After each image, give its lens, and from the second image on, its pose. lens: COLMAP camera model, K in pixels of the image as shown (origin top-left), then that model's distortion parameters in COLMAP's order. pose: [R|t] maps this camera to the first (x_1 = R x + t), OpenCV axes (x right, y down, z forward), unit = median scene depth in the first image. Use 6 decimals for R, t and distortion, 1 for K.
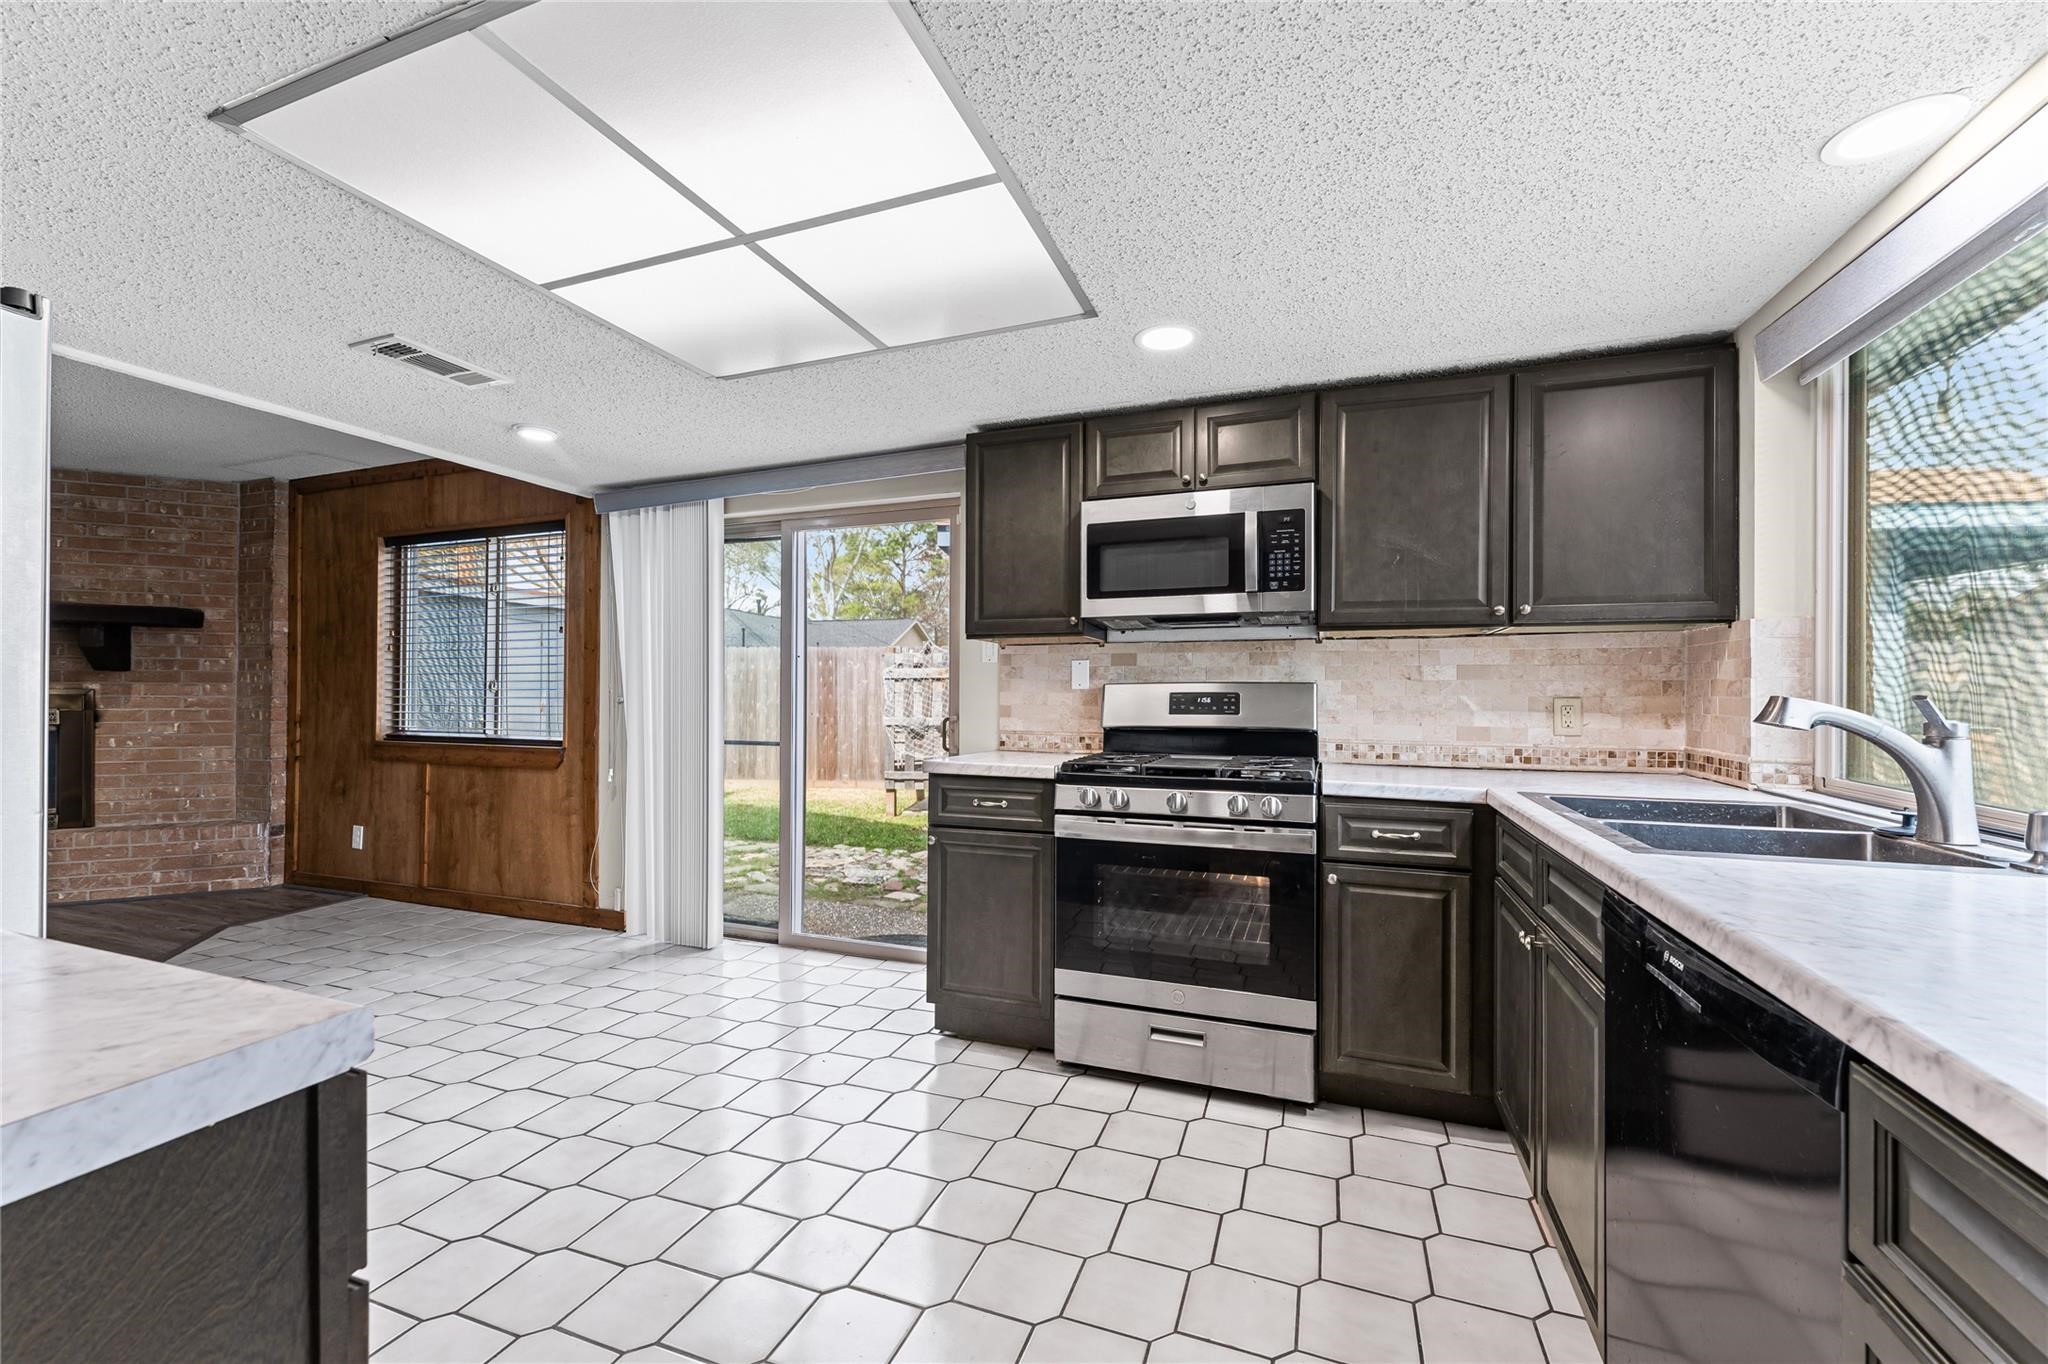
lens RADIAL K [[815.9, 0, 1014.2], [0, 815.9, 679.8], [0, 0, 1]] dist [0.001977, 0.000240]
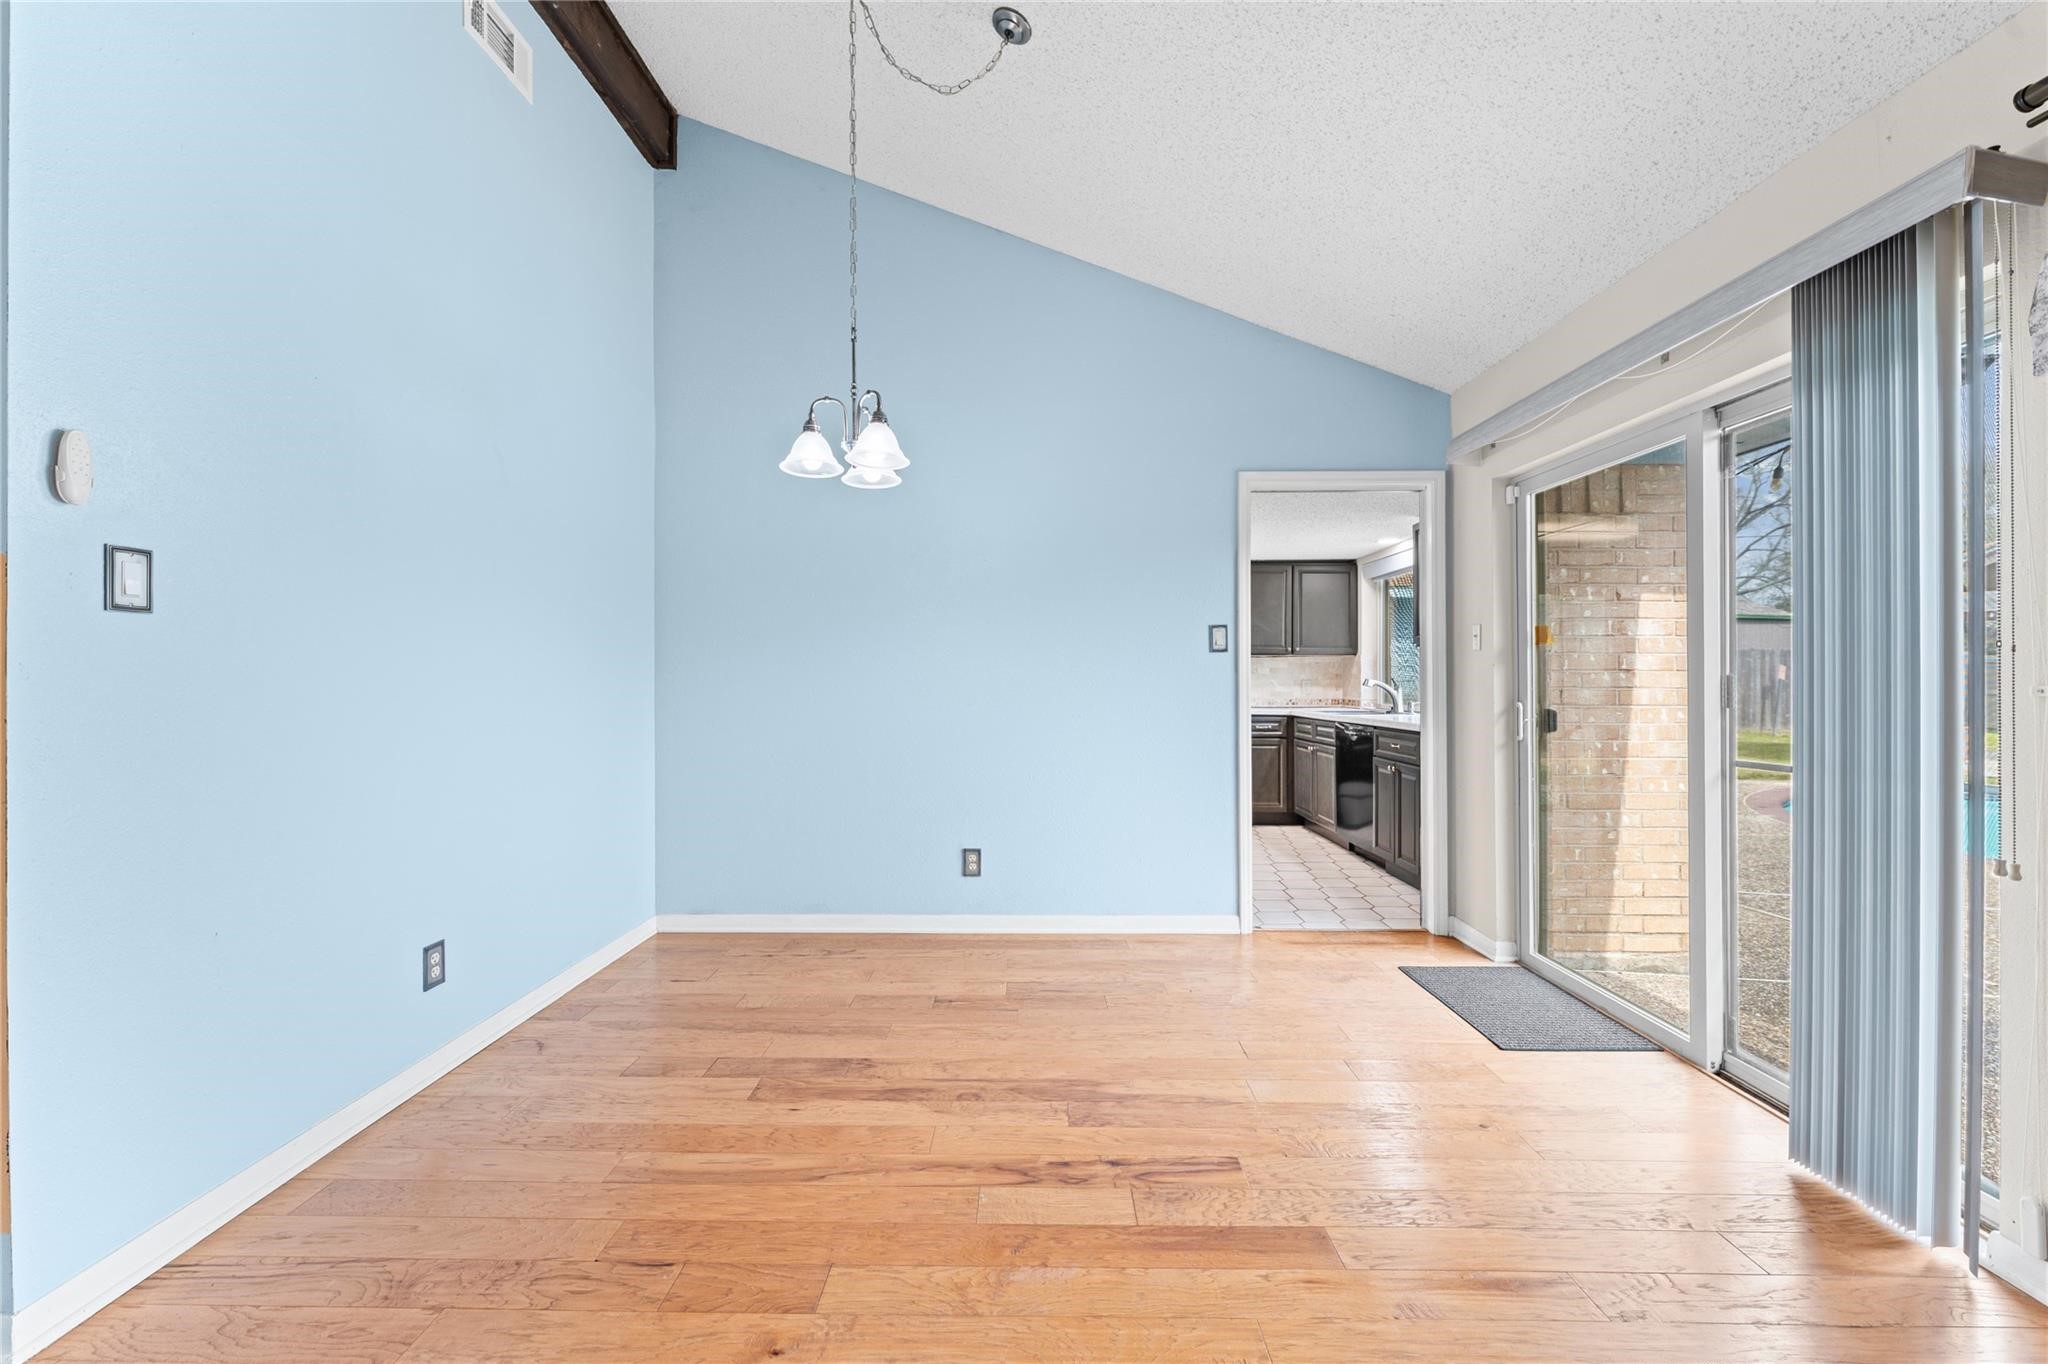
lens RADIAL K [[815.9, 0, 1024.7], [0, 815.9, 679.7], [0, 0, 1]] dist [0.001977, 0.000240]
pose [[0.940096, -0.005124, 0.340870, -0.743077], [0.000918, 0.999921, 0.012498, -0.010162], [-0.340908, -0.011436, 0.940027, -0.810574]]
